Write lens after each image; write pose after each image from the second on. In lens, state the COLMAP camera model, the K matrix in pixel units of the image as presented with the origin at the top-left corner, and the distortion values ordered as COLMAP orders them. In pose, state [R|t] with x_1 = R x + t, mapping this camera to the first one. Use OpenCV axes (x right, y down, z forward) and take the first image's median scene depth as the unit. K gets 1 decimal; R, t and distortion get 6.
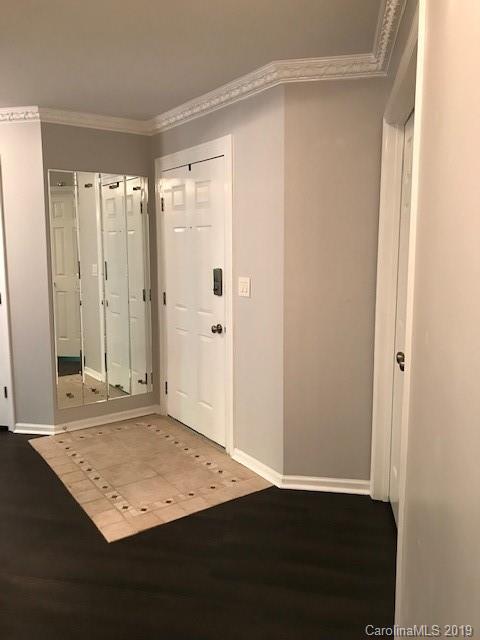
lens RADIAL K [[510.0, 0, 241.5], [0, 510.0, 306.8], [0, 0, 1]] dist [0.047591, -0.155895]
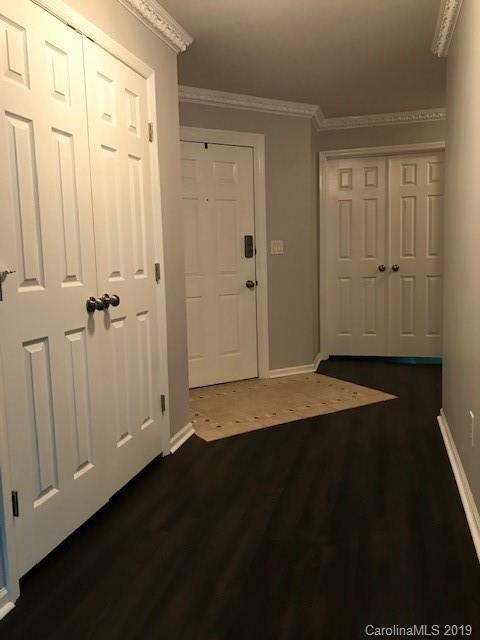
lens RADIAL K [[510.0, 0, 241.5], [0, 510.0, 306.8], [0, 0, 1]] dist [0.047591, -0.155895]
pose [[0.088522, -0.107080, 0.990302, -1.316049], [0.141874, 0.985424, 0.093871, -0.022225], [-0.985919, 0.132188, 0.102423, 0.913110]]
